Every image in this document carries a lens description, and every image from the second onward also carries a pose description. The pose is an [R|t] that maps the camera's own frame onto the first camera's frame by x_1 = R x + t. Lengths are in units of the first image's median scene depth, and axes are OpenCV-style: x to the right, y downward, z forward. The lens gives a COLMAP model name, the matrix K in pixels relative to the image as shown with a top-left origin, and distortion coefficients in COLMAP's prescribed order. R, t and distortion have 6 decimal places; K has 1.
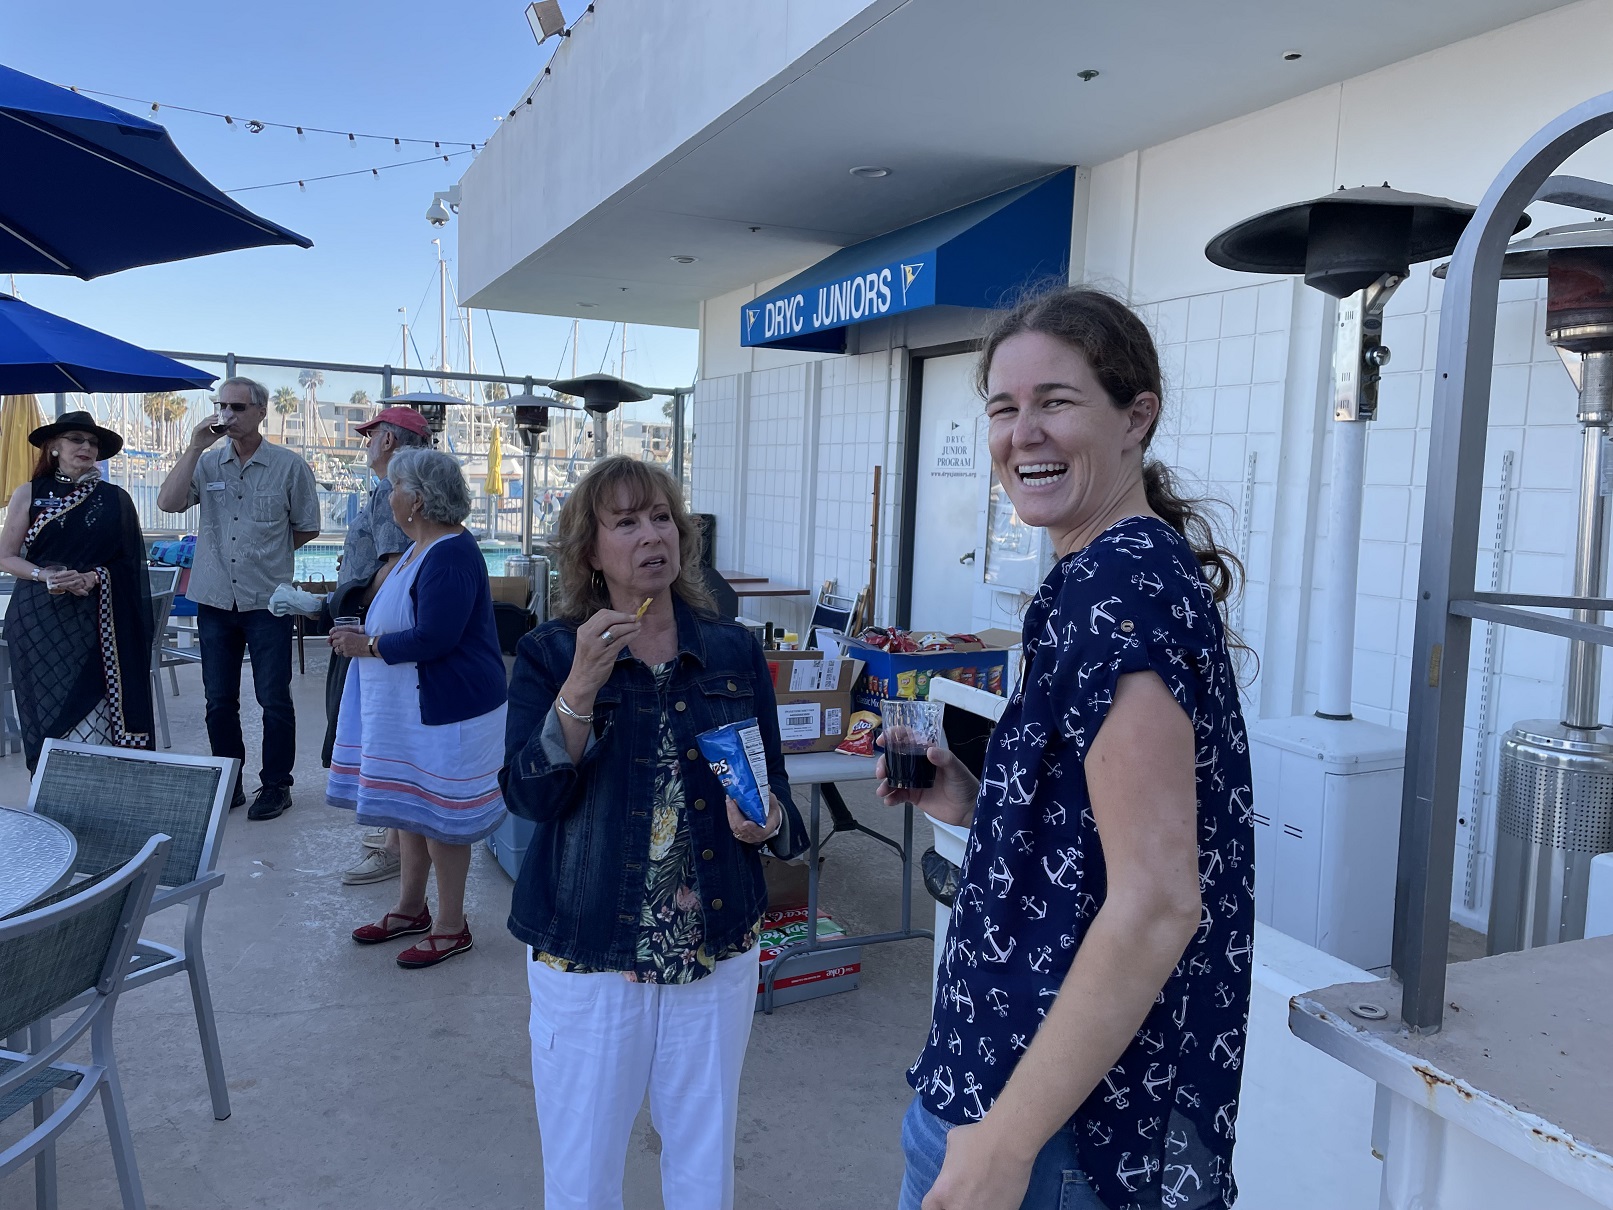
lens RADIAL K [[1206.5, 0, 805.8], [0, 1206.5, 587.2], [0, 0, 1]] dist [0.084616, -0.087264]
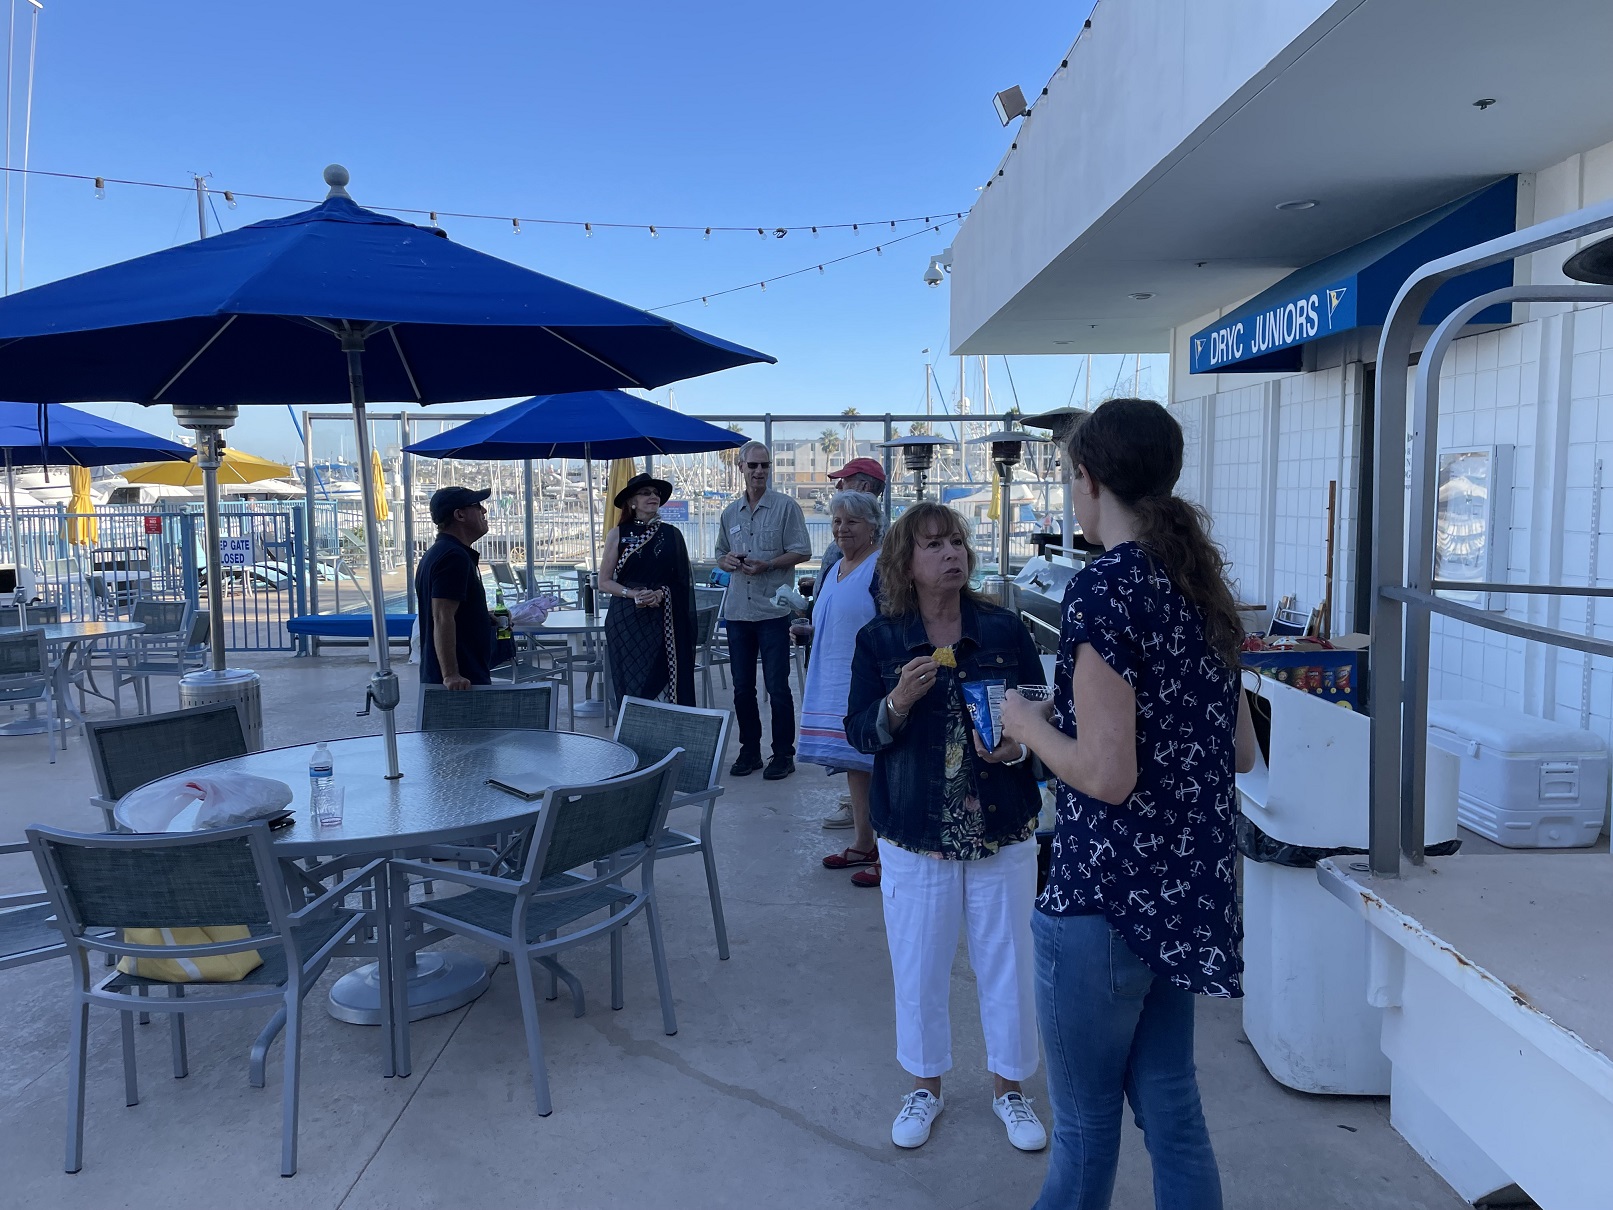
lens RADIAL K [[1206.5, 0, 811.2], [0, 1206.5, 583.4], [0, 0, 1]] dist [0.084616, -0.087264]
pose [[0.913472, -0.009917, -0.406781, 0.093558], [0.001241, 0.999766, -0.021587, 0.007513], [0.406900, 0.019214, 0.913270, -0.126055]]
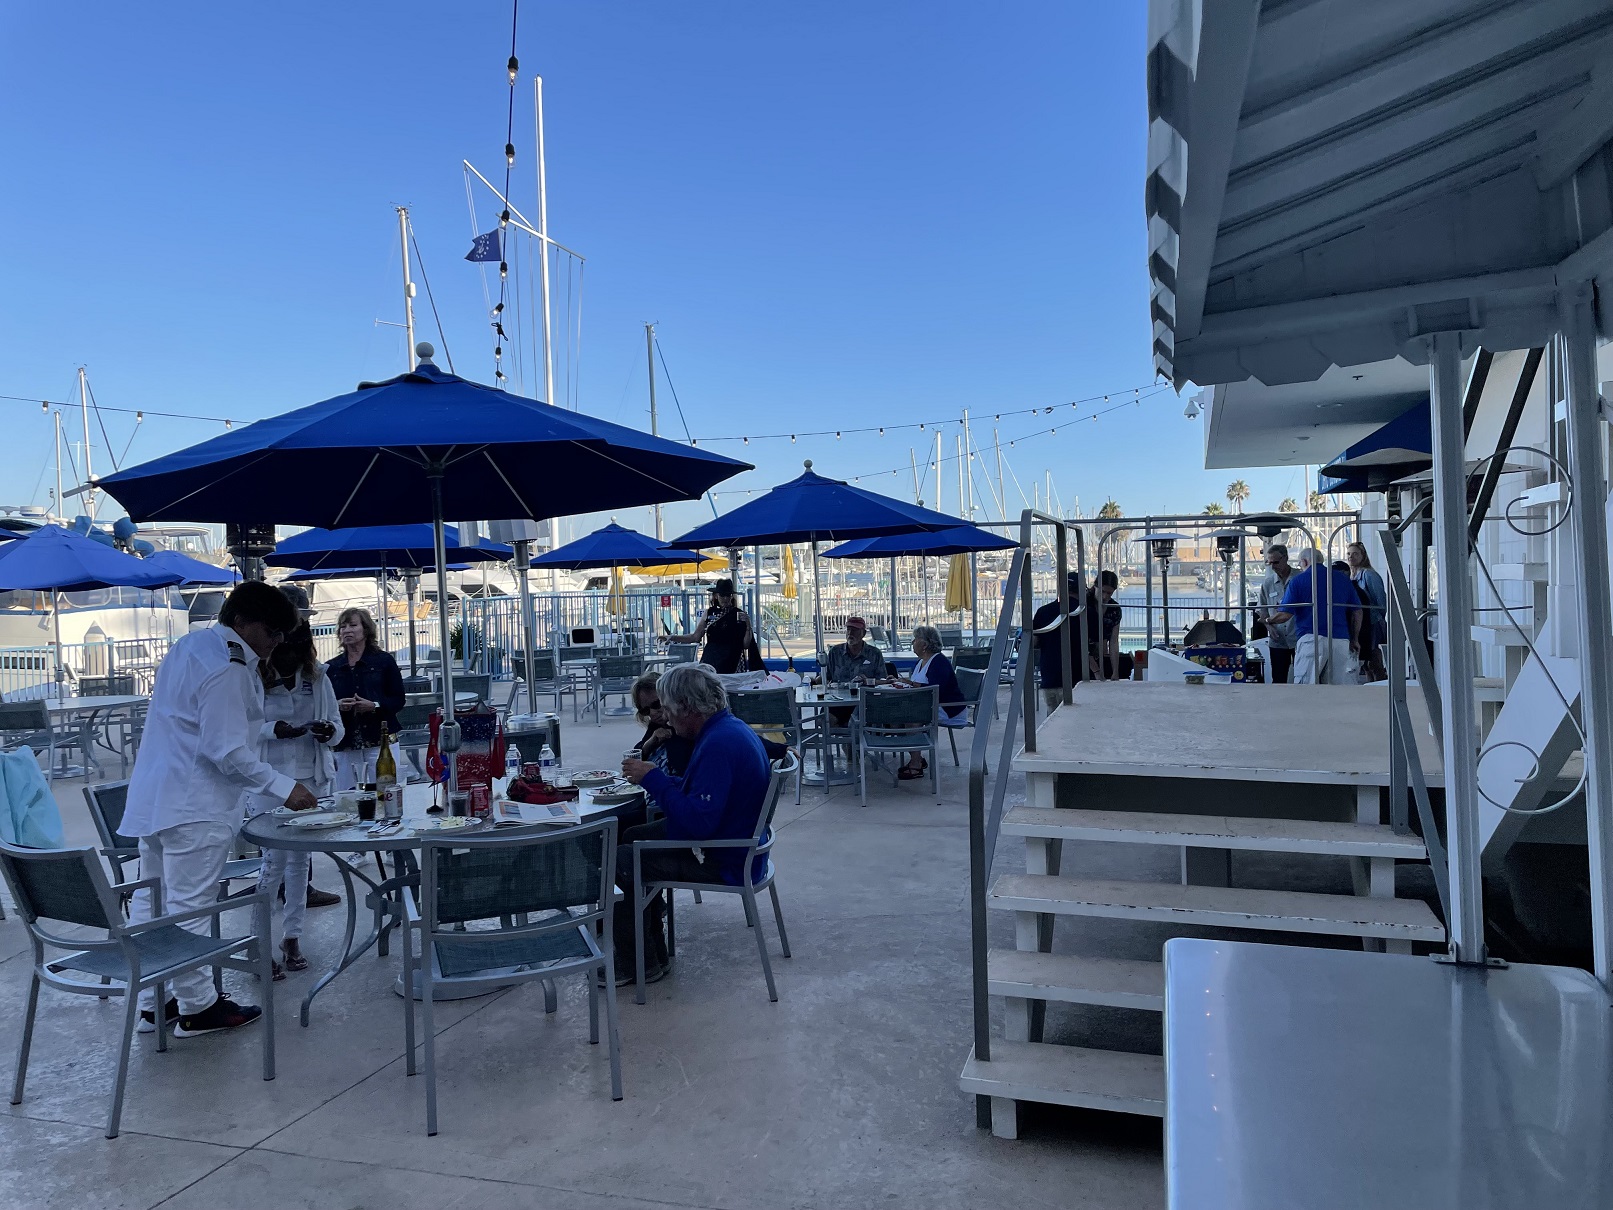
lens RADIAL K [[1206.5, 0, 797.7], [0, 1206.5, 596.4], [0, 0, 1]] dist [0.084616, -0.087264]
pose [[0.735898, -0.040771, -0.675864, 0.658249], [-0.013018, 0.997149, -0.074327, 0.080799], [0.676967, 0.063495, 0.733269, -0.796538]]
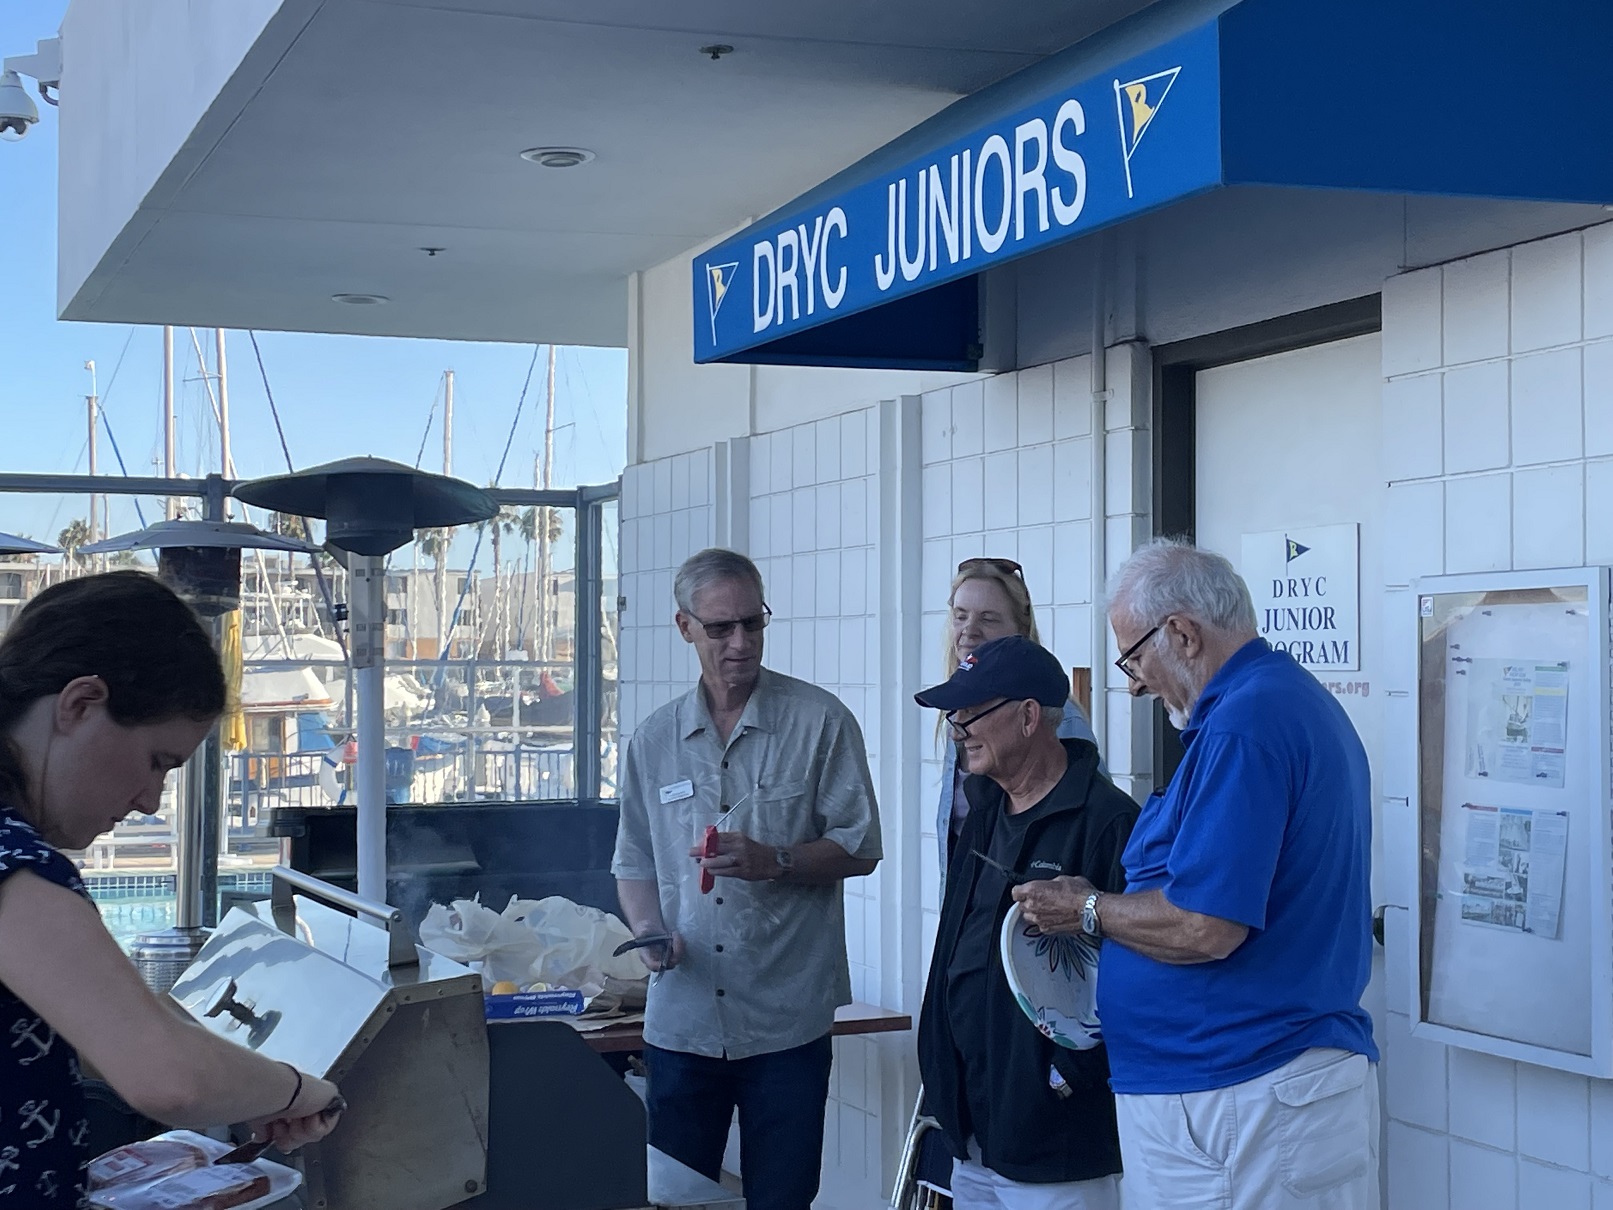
lens RADIAL K [[2567.8, 0, 791.6], [0, 2567.8, 591.0], [0, 0, 1]] dist [0.097639, 0.000000]
pose [[0.997338, -0.040837, -0.060403, 0.025659], [0.033008, 0.991563, -0.125355, -0.037235], [0.065013, 0.123027, 0.990272, 0.287918]]
